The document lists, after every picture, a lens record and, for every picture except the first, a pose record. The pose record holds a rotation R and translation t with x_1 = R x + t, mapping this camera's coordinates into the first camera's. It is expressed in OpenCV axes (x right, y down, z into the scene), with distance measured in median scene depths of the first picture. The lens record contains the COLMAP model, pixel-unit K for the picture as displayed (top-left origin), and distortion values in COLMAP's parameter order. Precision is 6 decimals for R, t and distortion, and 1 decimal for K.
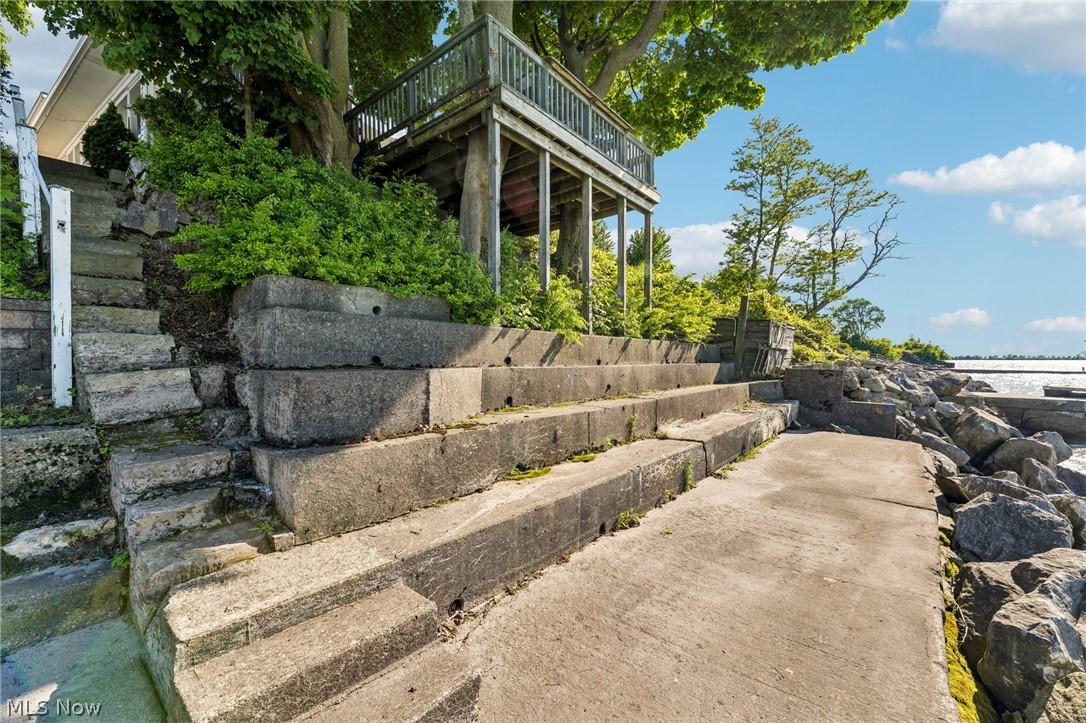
lens RADIAL K [[434.1, 0, 543.0], [0, 434.1, 361.5], [0, 0, 1]] dist [-0.001725, 0.000067]
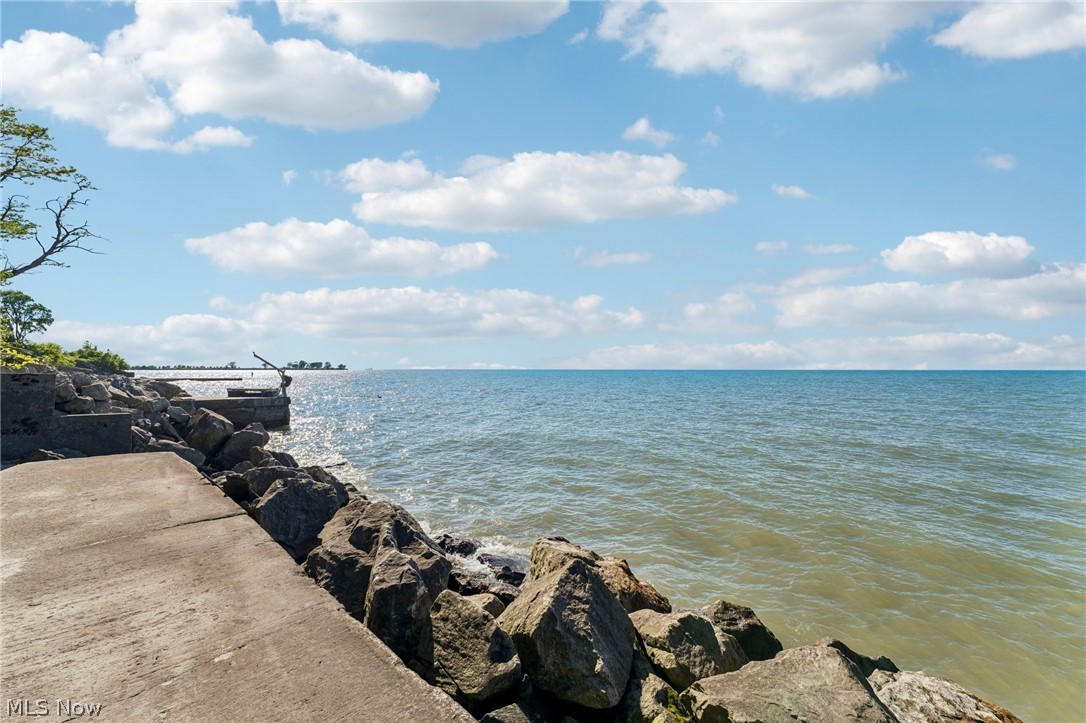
lens RADIAL K [[434.1, 0, 543.0], [0, 434.1, 361.5], [0, 0, 1]] dist [-0.001725, 0.000067]
pose [[0.051401, 0.015801, 0.998553, 0.000271], [0.006877, 0.999846, -0.016175, 0.016850], [-0.998654, 0.007698, 0.051284, 0.143289]]
